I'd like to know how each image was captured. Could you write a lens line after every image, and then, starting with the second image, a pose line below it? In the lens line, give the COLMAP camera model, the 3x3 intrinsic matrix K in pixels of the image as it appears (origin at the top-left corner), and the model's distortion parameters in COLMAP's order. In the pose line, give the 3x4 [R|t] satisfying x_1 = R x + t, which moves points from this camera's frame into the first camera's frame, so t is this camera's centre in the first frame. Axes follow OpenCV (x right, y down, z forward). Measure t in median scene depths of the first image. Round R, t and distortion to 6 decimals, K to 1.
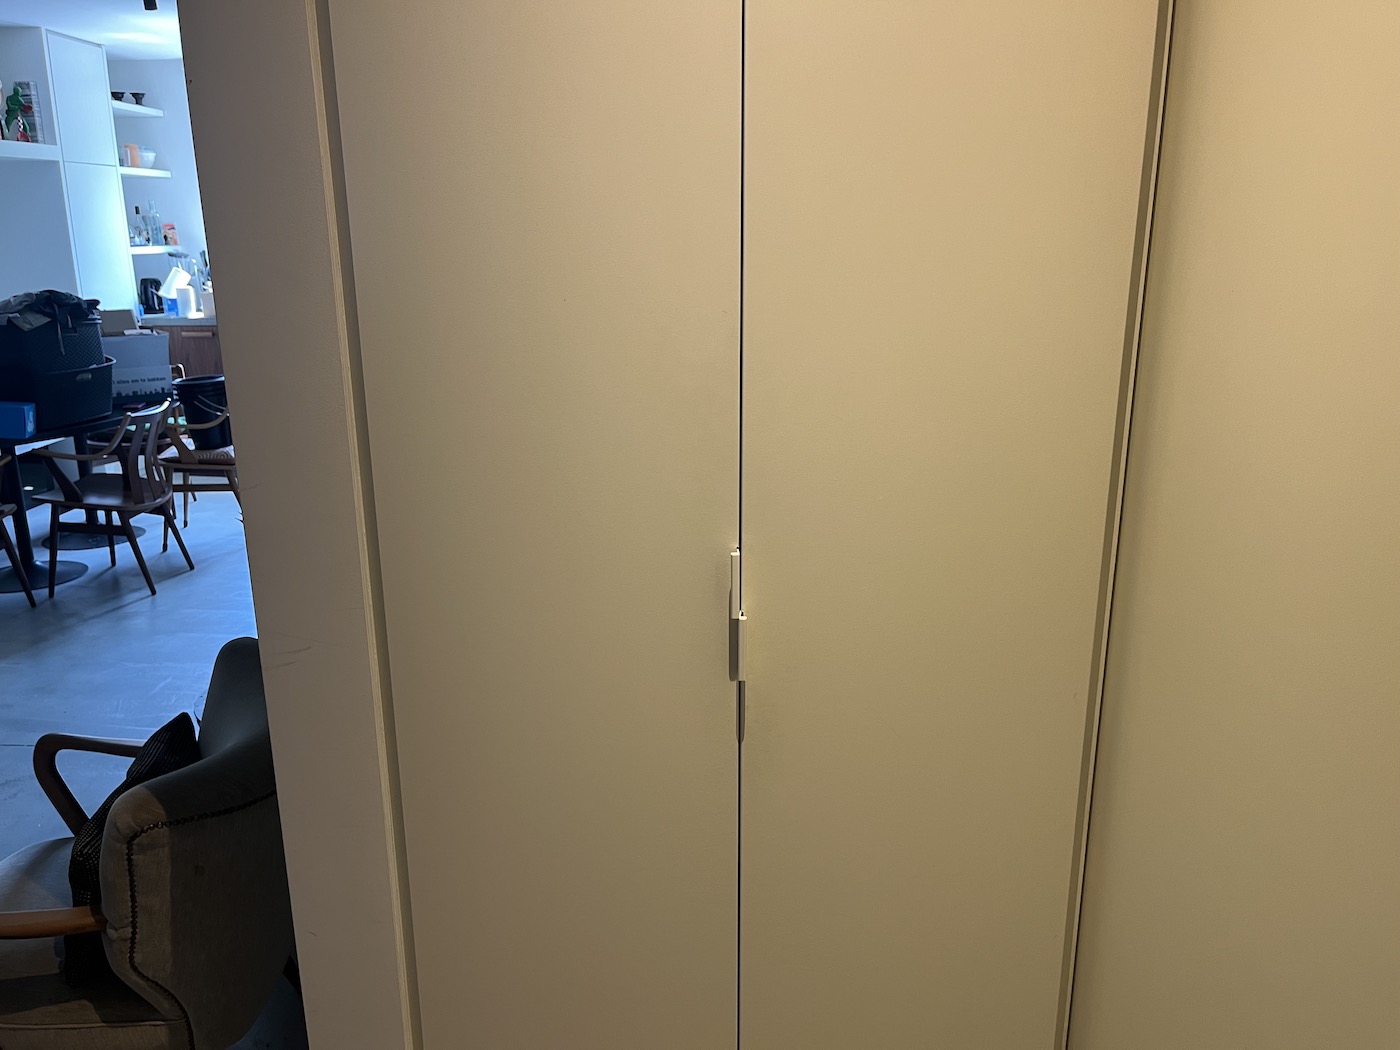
lens RADIAL K [[1081.1, 0, 709.6], [0, 1081.1, 522.1], [0, 0, 1]] dist [0.020916, -0.048902]
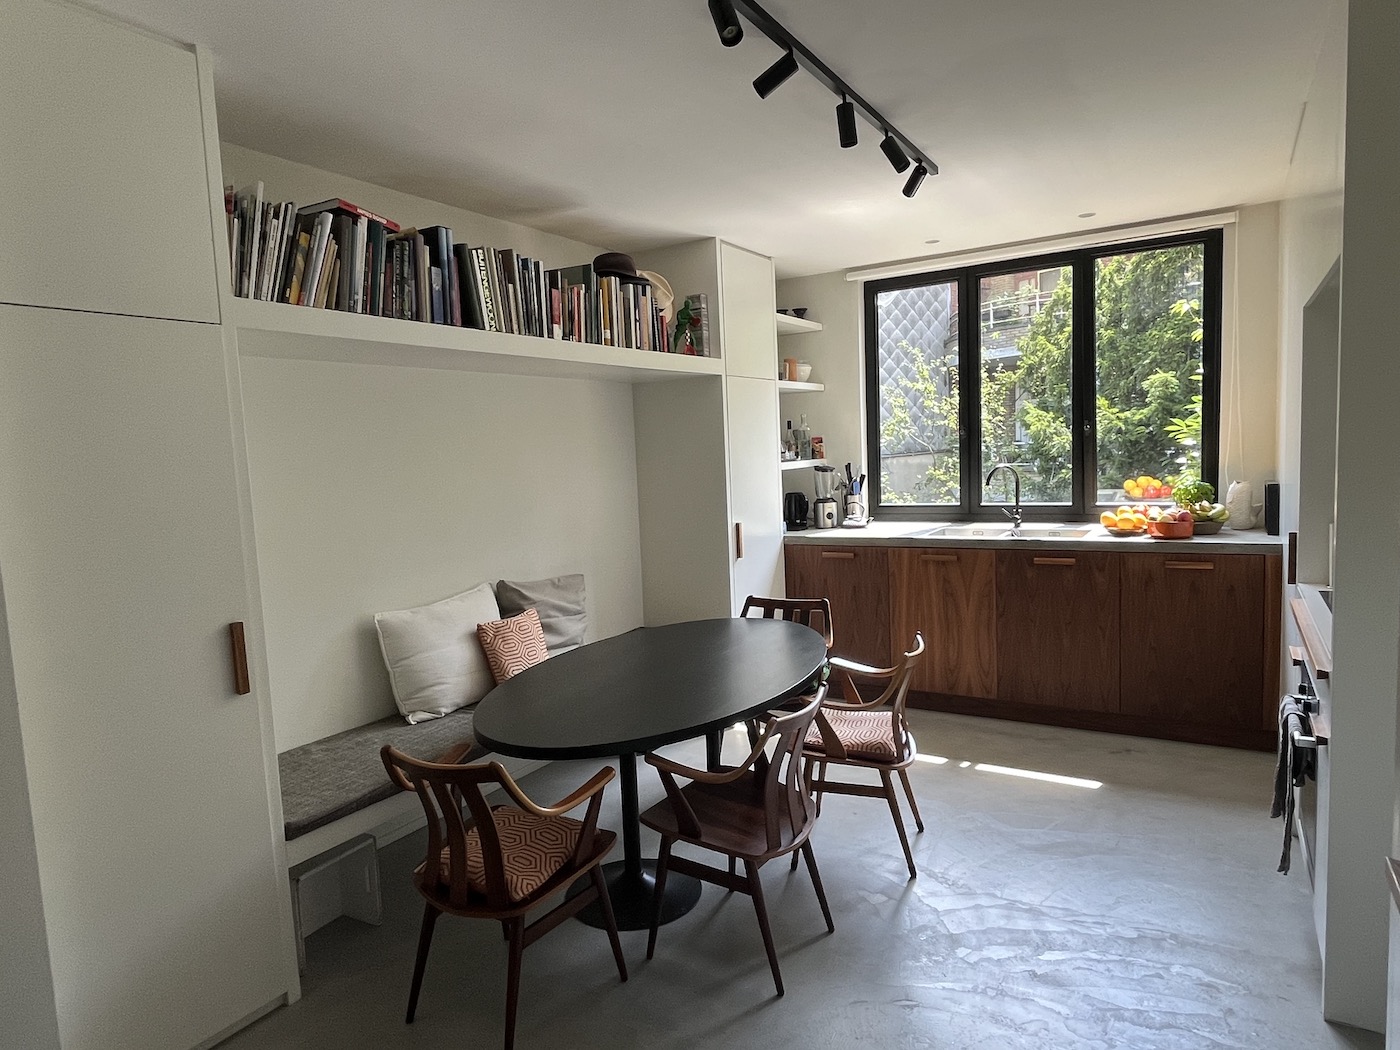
lens RADIAL K [[824.4, 0, 673.4], [0, 824.4, 540.4], [0, 0, 1]] dist [-0.006954, -0.001201]
pose [[0.829650, 0.026956, -0.557633, -0.204867], [-0.103004, 0.989077, -0.105438, -0.098990], [0.548699, 0.144915, 0.823364, 0.356814]]
